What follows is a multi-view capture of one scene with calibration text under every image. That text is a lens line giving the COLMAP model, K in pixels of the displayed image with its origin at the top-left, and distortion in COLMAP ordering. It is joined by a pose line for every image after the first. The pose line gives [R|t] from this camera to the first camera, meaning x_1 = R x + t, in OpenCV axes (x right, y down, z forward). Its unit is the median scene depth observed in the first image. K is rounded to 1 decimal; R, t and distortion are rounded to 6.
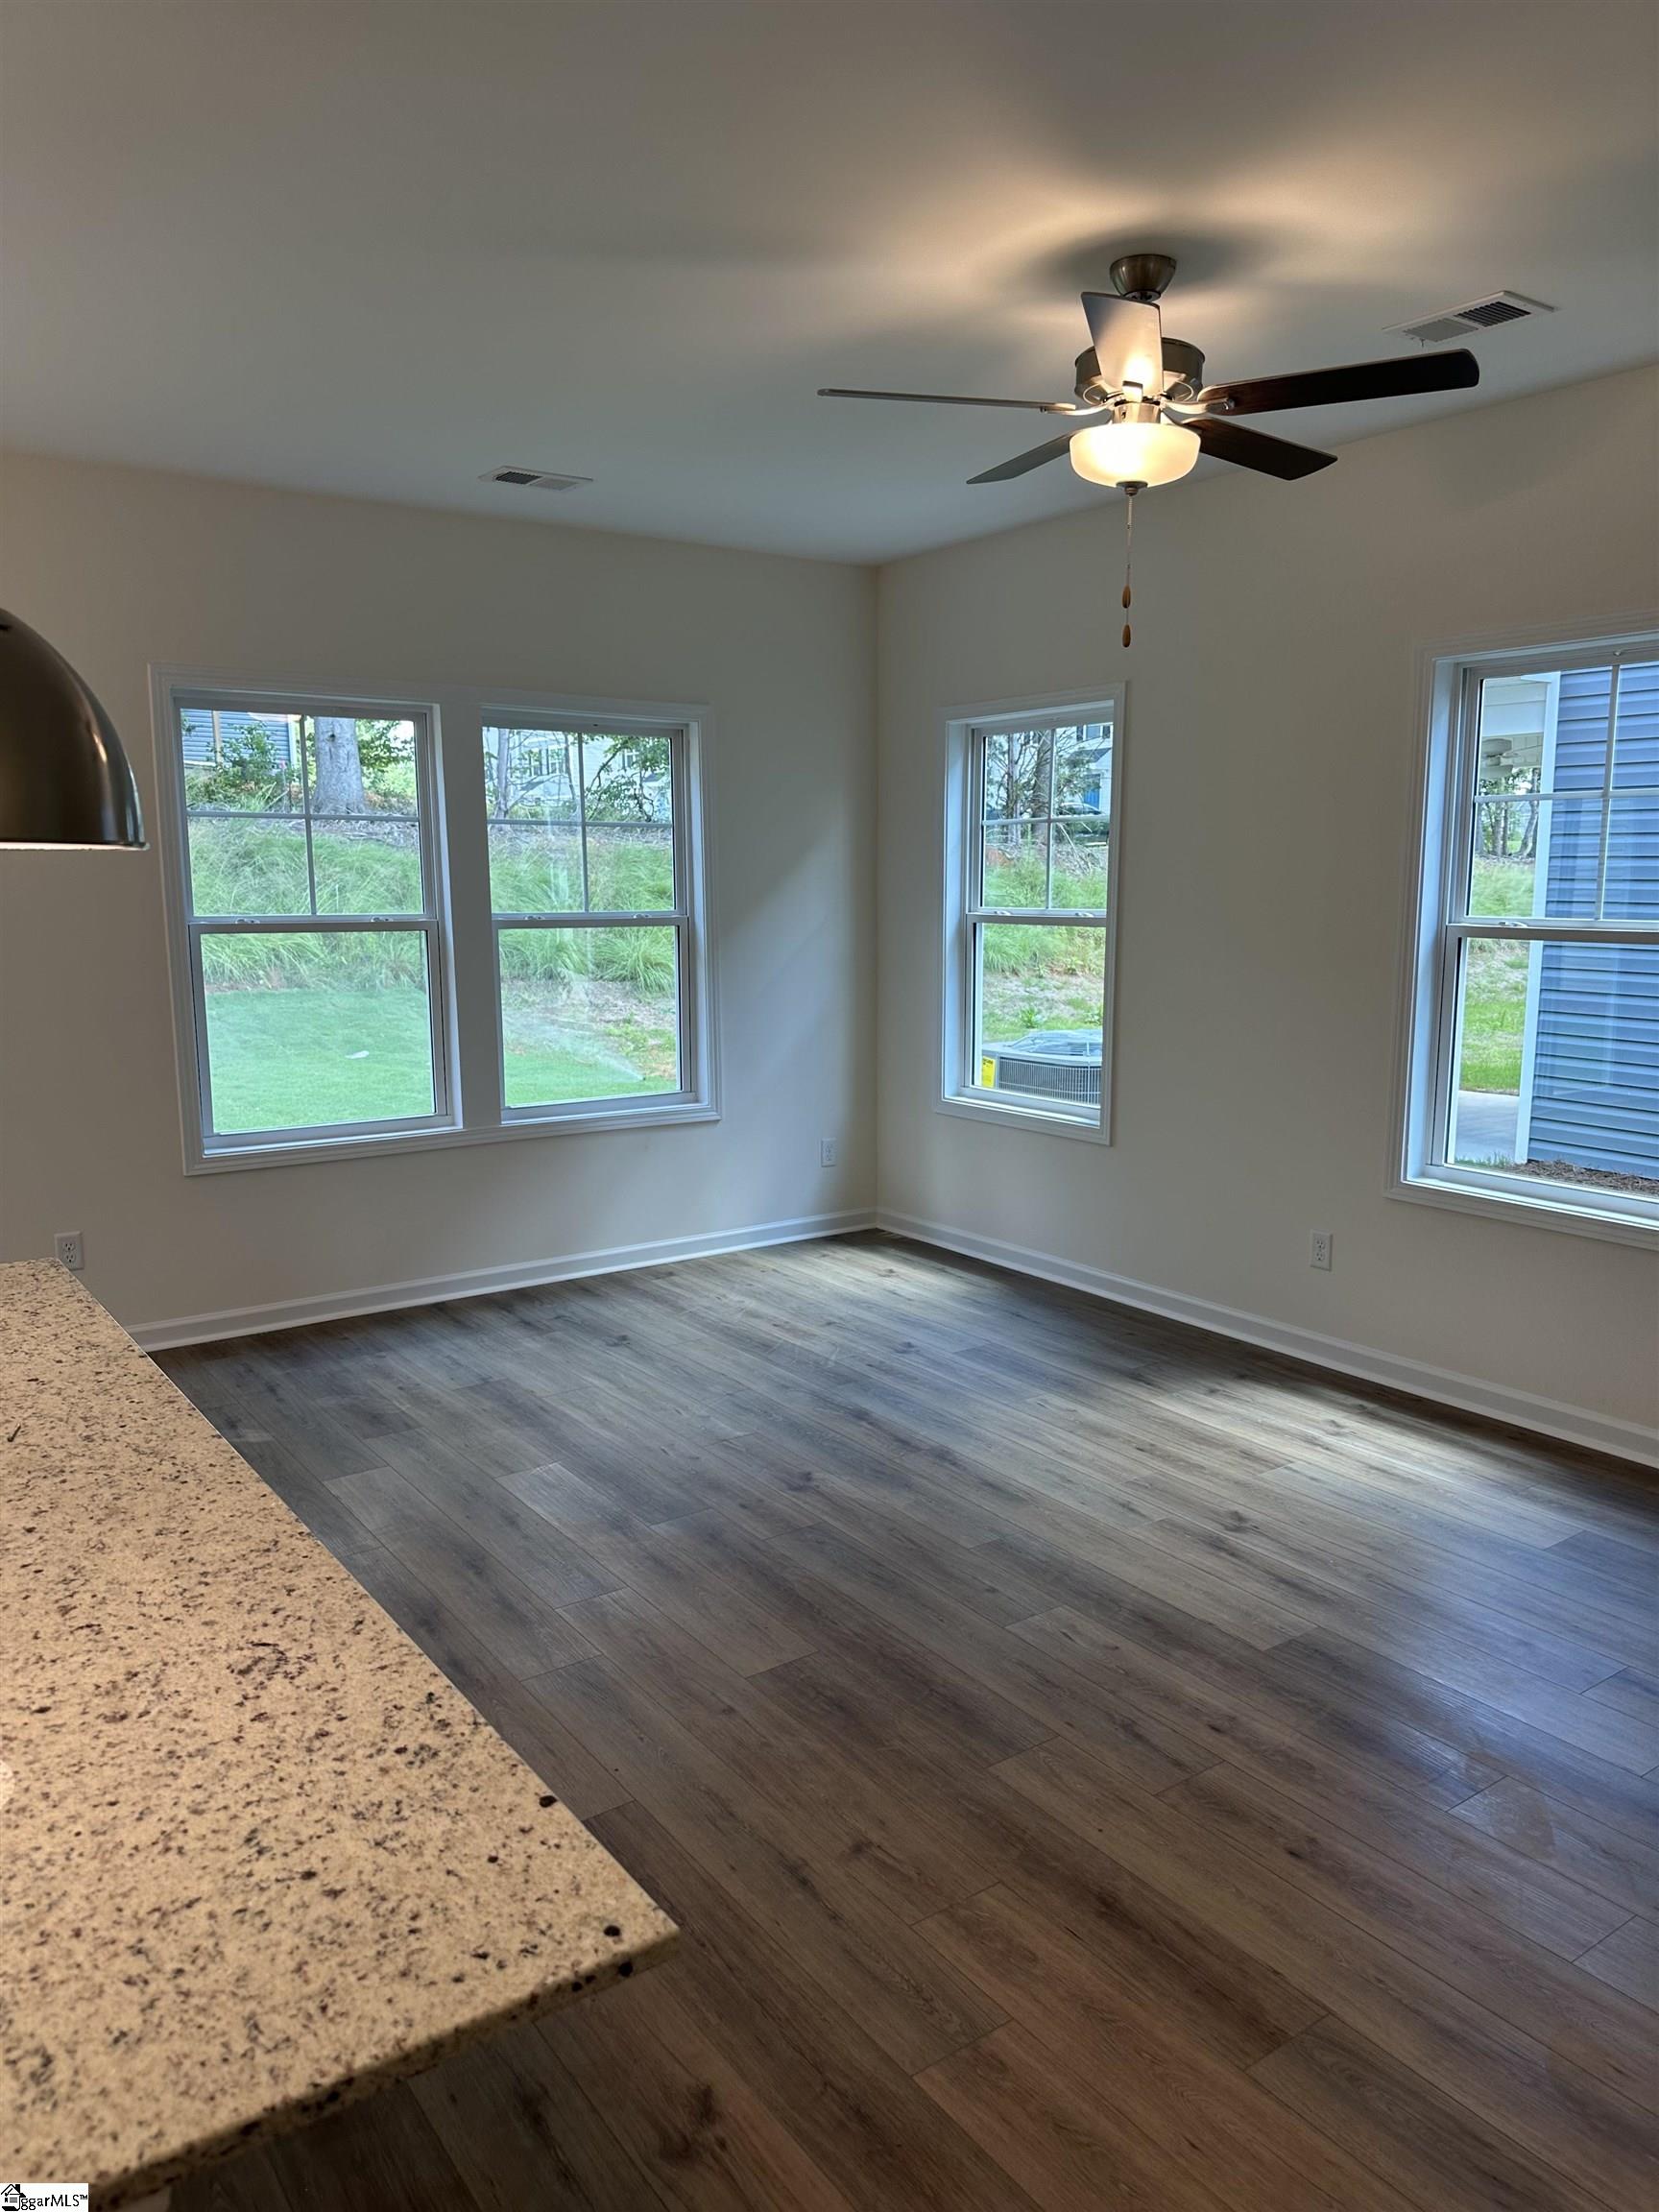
lens RADIAL K [[1534.4, 0, 829.5], [0, 1534.4, 1106.0], [0, 0, 1]] dist [-0.063987, 0.004170]
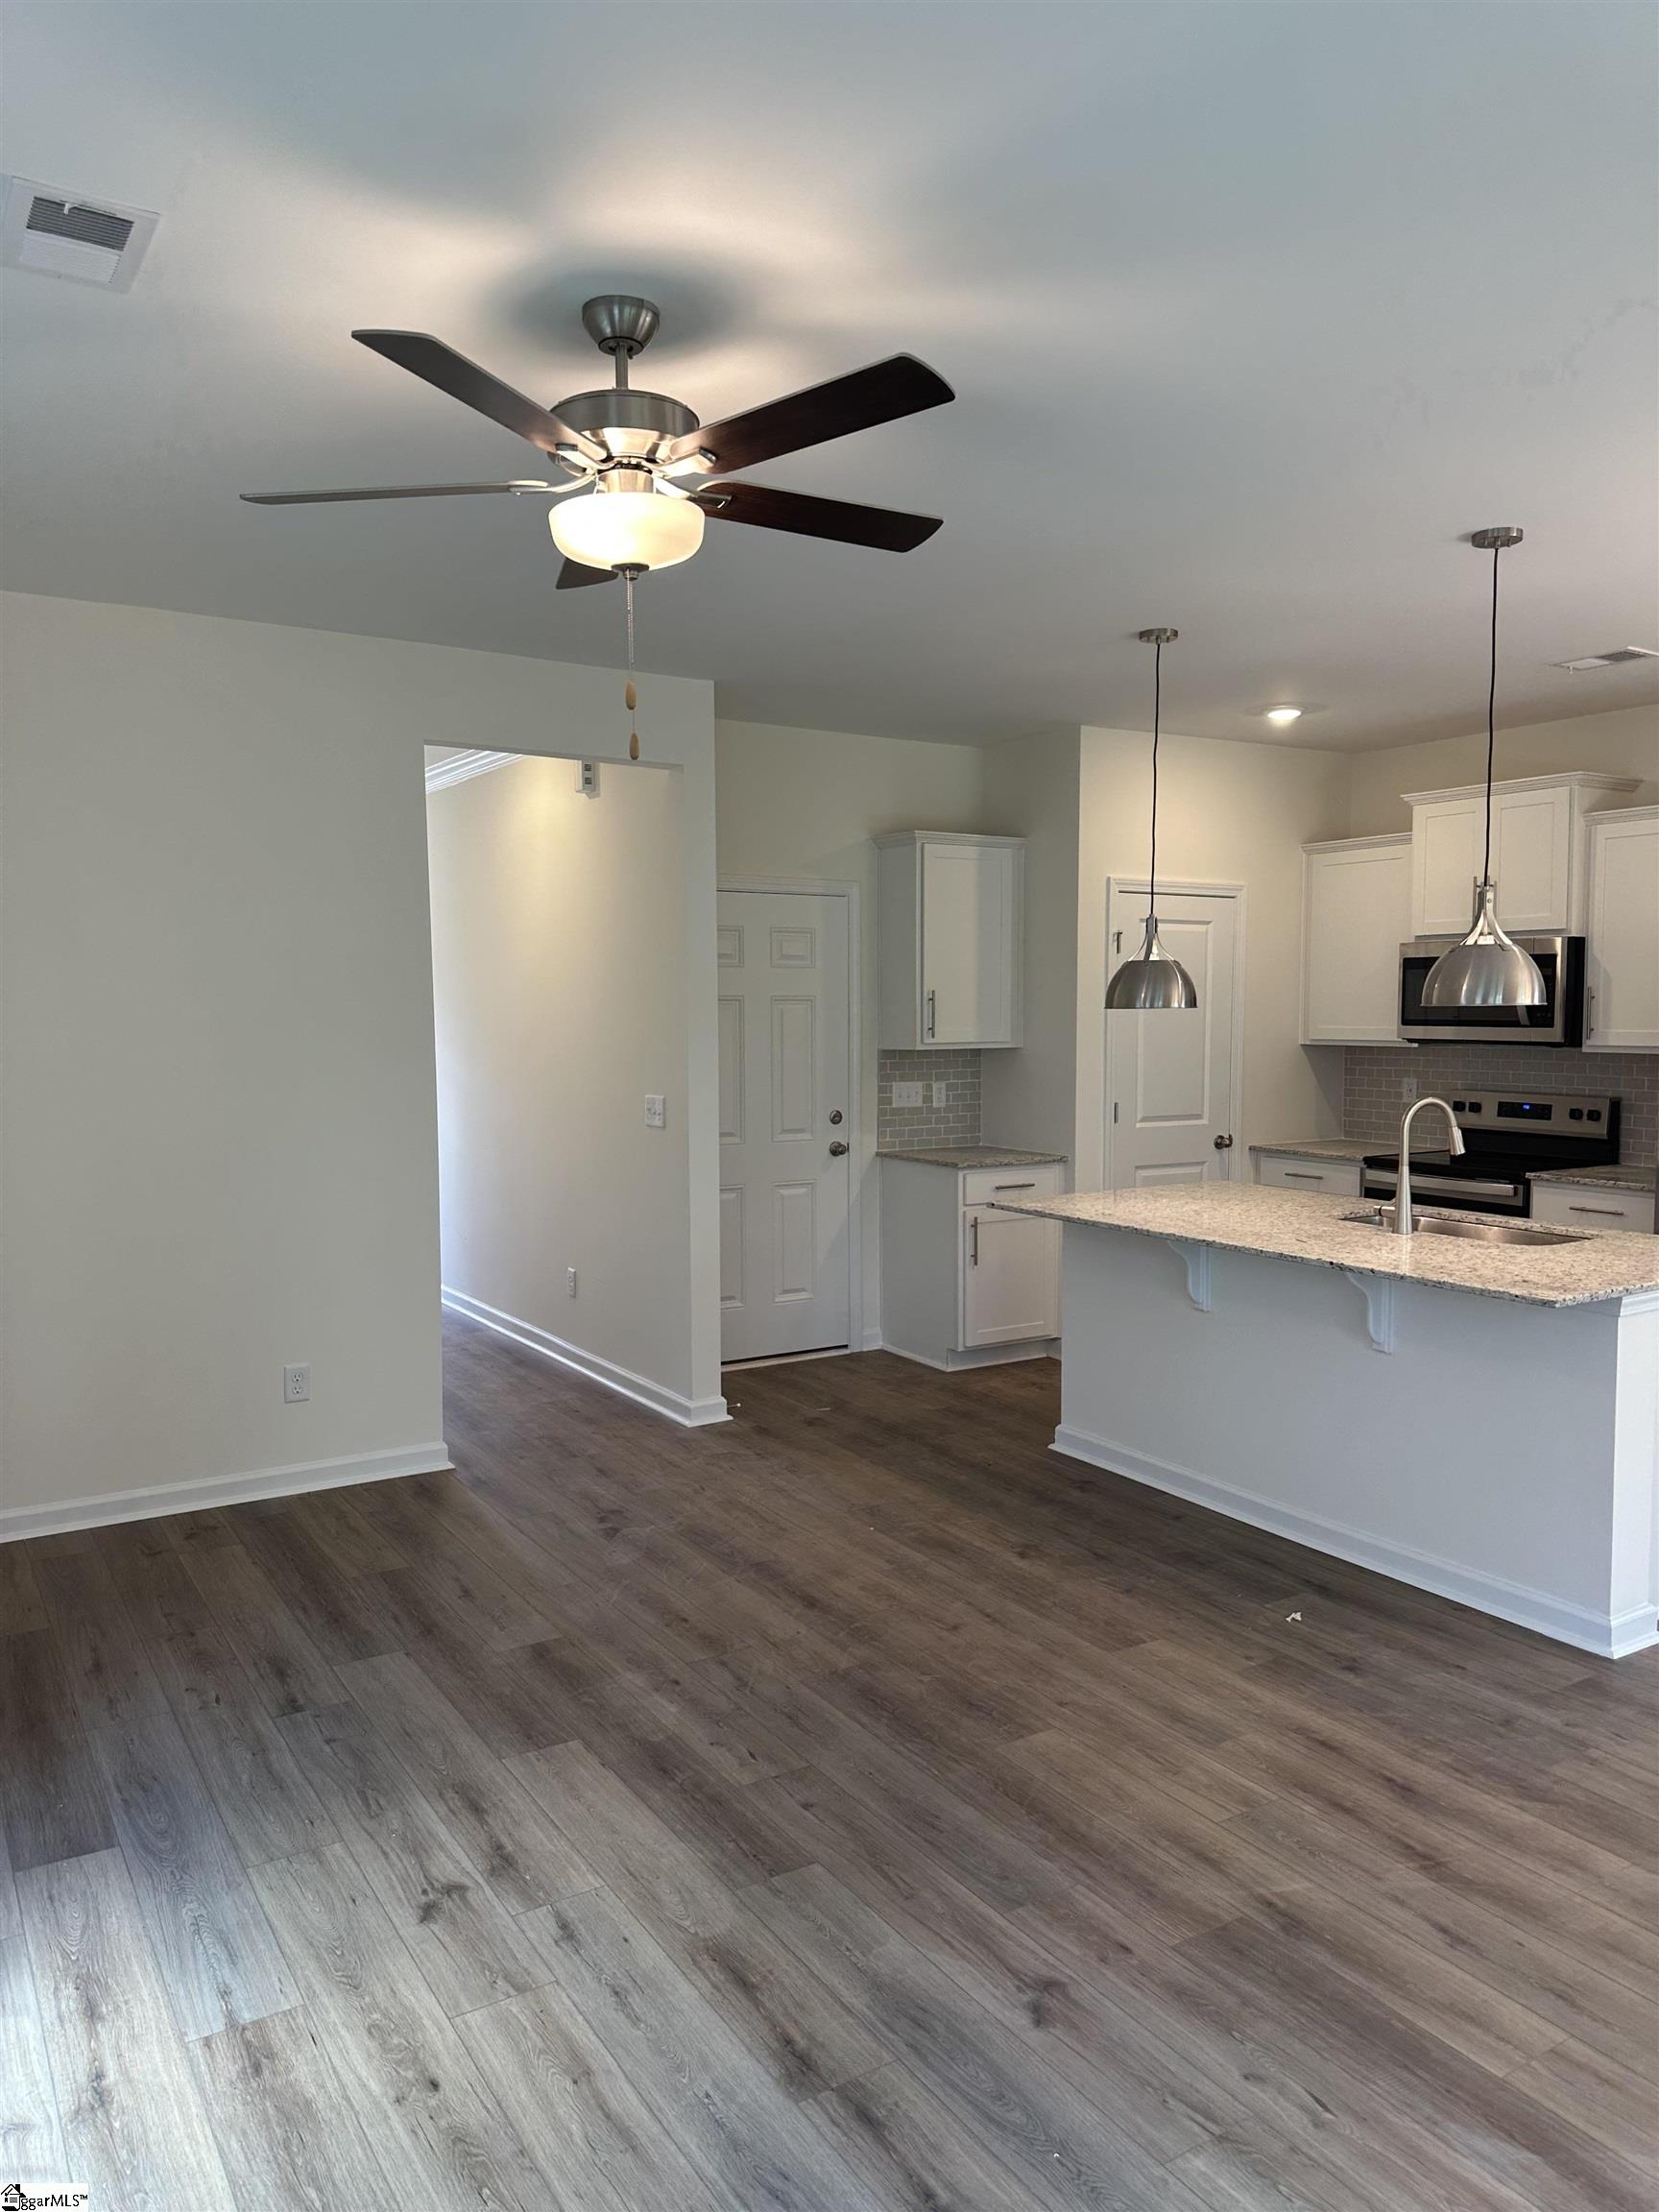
lens RADIAL K [[1534.4, 0, 829.5], [0, 1534.4, 1106.0], [0, 0, 1]] dist [-0.063987, 0.004170]
pose [[-0.998043, 0.004678, 0.062350, 0.034133], [0.018175, 0.975843, 0.217718, -0.275415], [-0.059826, 0.218425, -0.974018, 1.720443]]
